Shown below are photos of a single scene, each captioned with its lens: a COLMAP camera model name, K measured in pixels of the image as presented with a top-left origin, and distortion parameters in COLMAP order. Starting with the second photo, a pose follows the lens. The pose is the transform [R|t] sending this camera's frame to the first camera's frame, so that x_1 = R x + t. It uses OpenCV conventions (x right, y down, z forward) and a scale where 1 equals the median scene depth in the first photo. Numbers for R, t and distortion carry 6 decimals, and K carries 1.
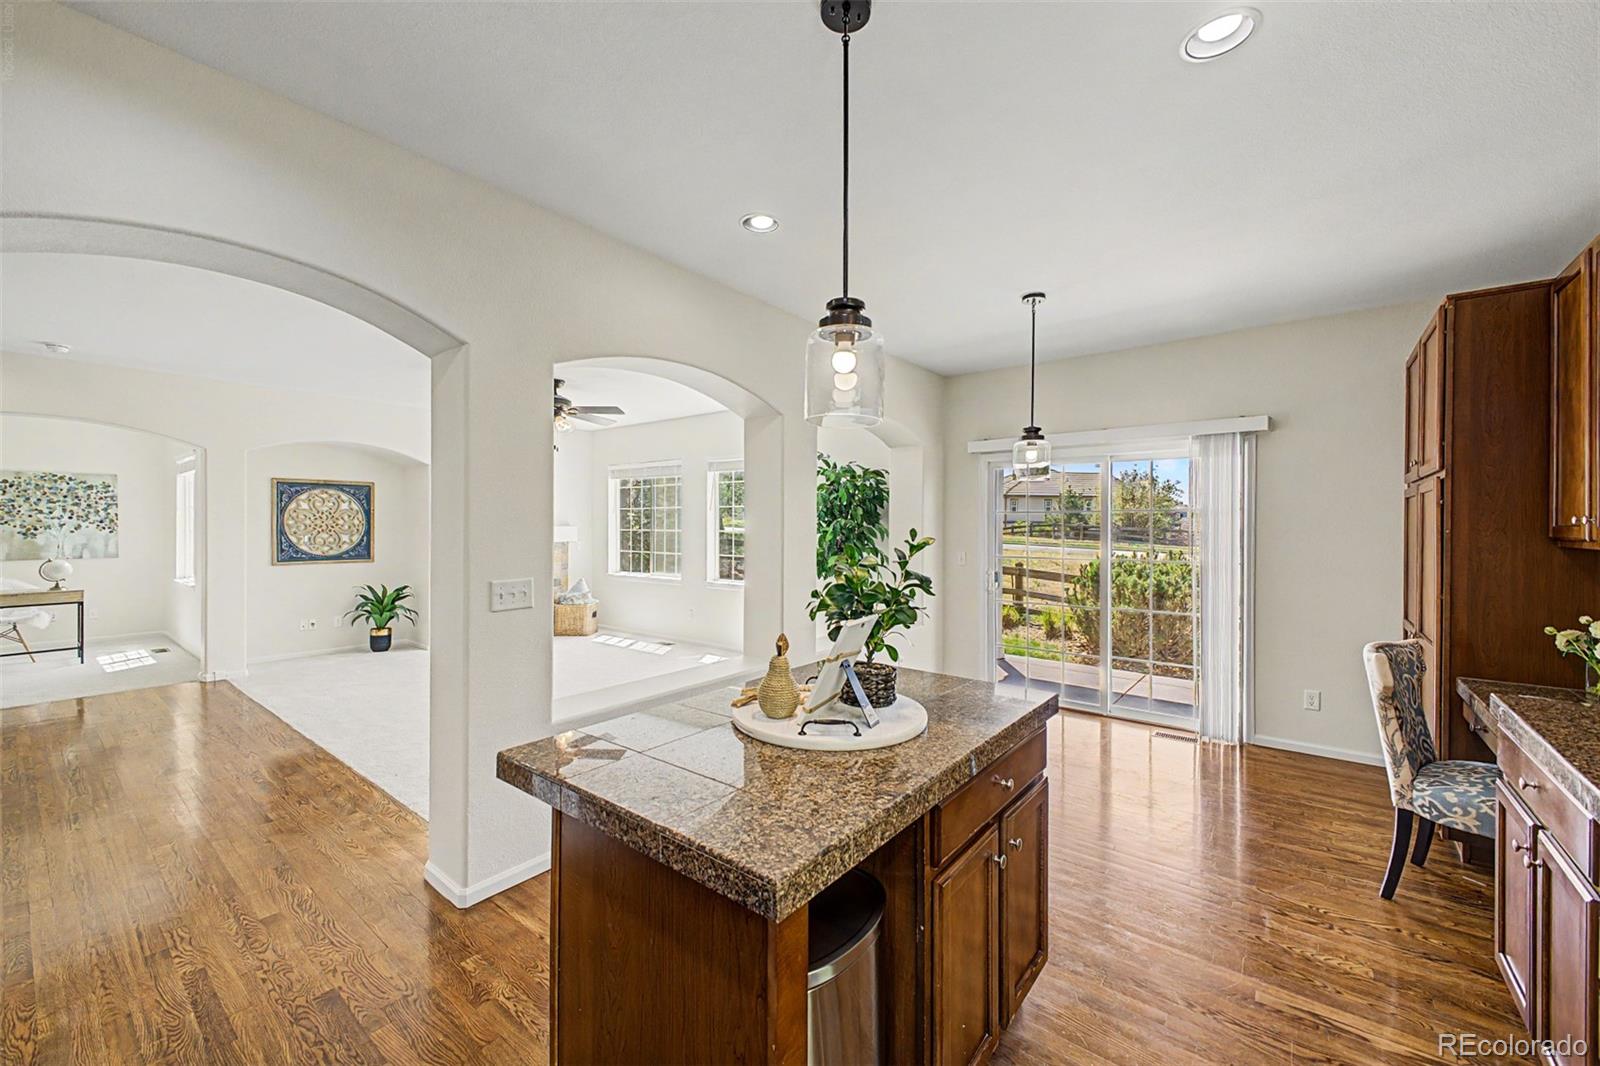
lens RADIAL K [[633.7, 0, 801.5], [0, 633.7, 530.1], [0, 0, 1]] dist [0.001104, -0.000125]
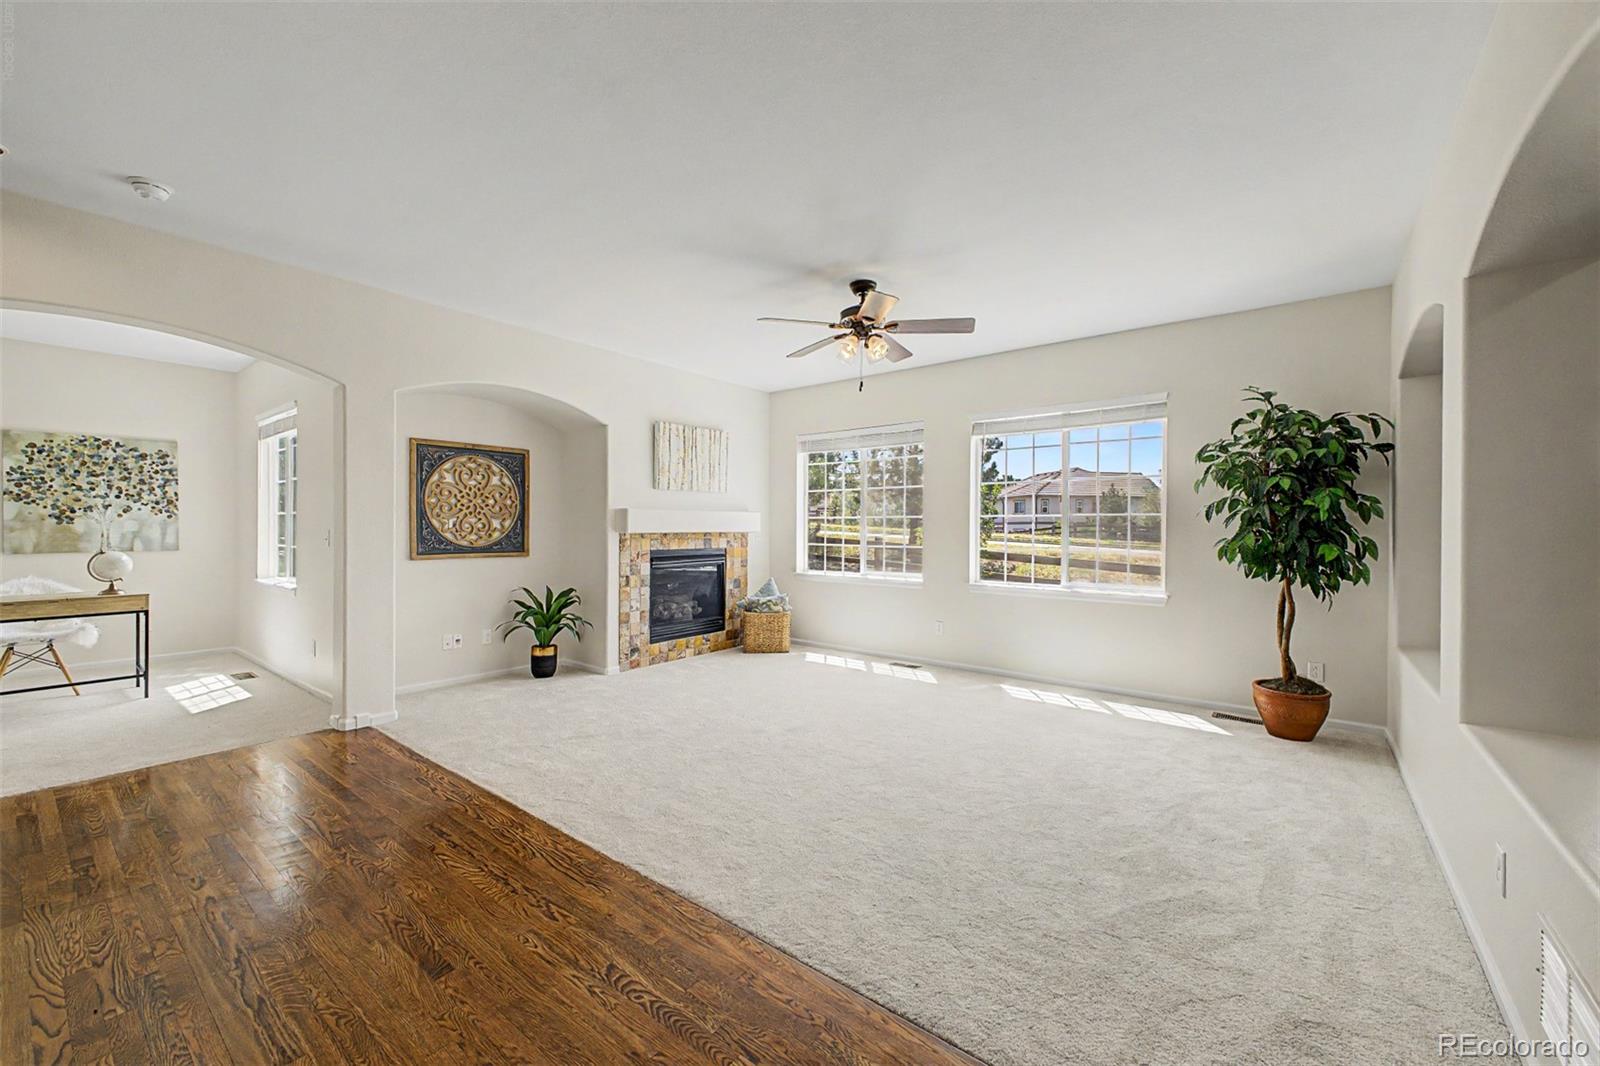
lens RADIAL K [[633.7, 0, 801.5], [0, 633.7, 530.1], [0, 0, 1]] dist [0.001104, -0.000125]
pose [[0.999974, 0.001281, 0.007104, -0.366813], [-0.001274, 0.999999, -0.001019, 0.020425], [-0.007105, 0.001010, 0.999974, 0.257368]]
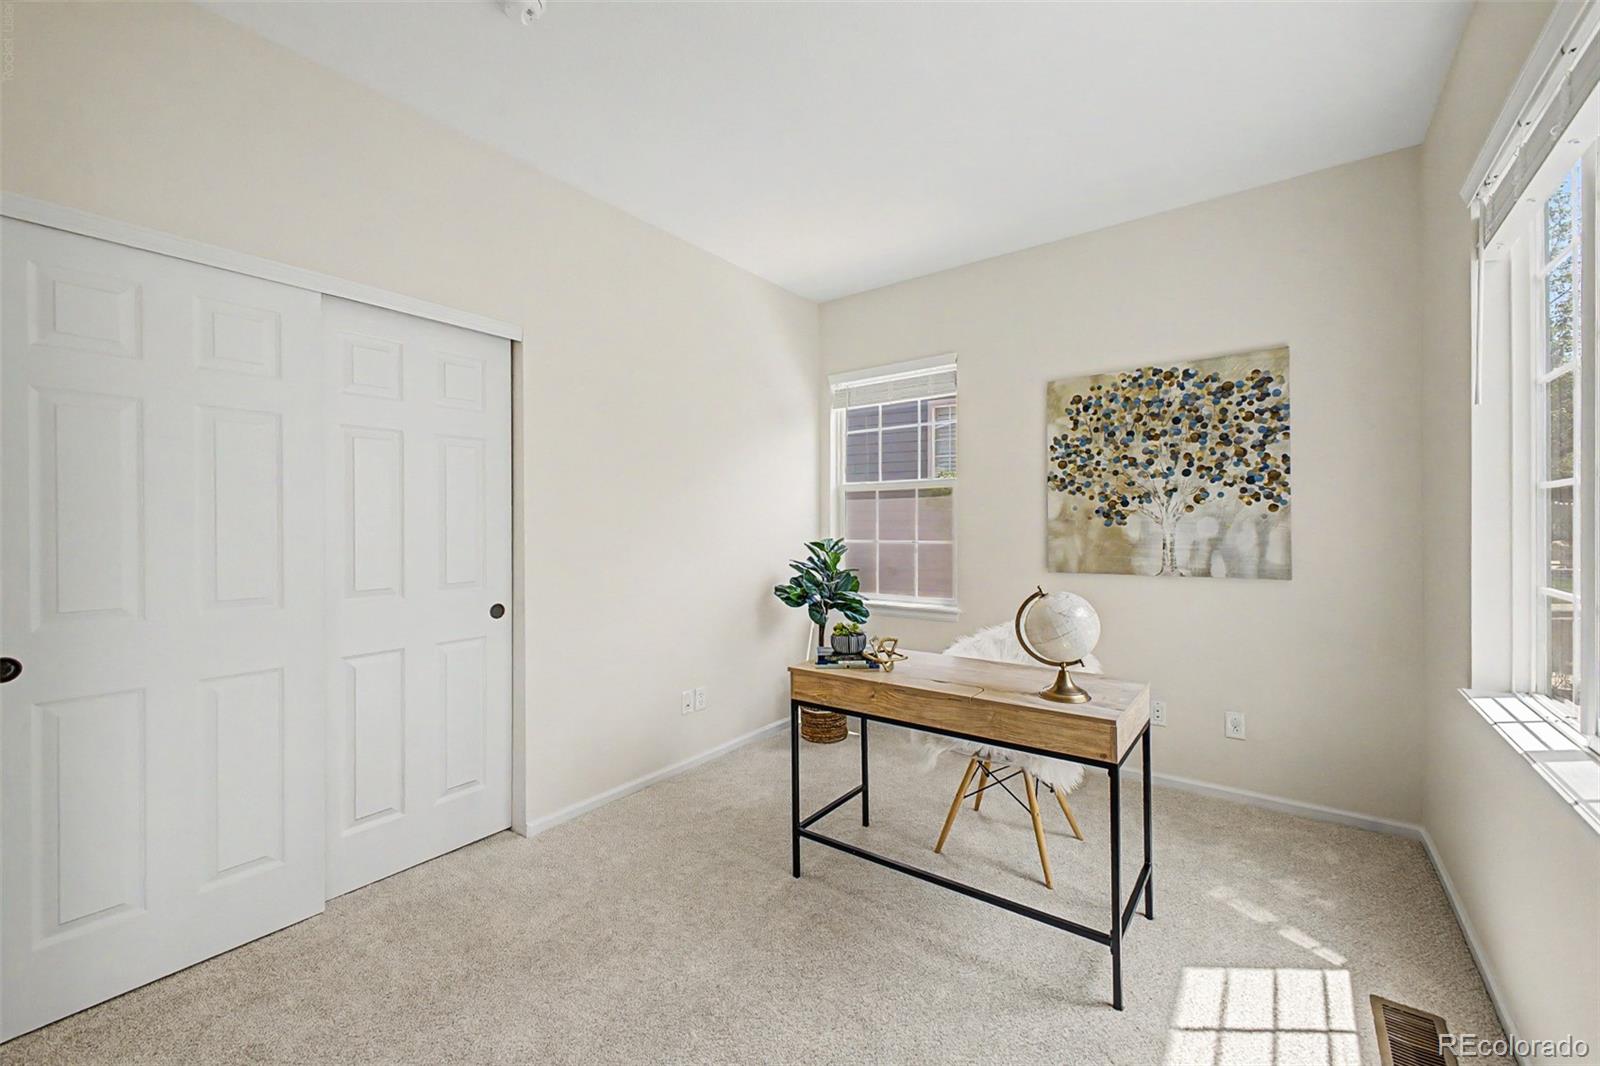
lens RADIAL K [[633.7, 0, 801.5], [0, 633.7, 530.1], [0, 0, 1]] dist [0.001104, -0.000125]
pose [[0.022356, -0.000412, -0.999750, -0.793737], [0.001816, 0.999998, -0.000371, 0.016750], [0.999748, -0.001807, 0.022357, 0.782059]]
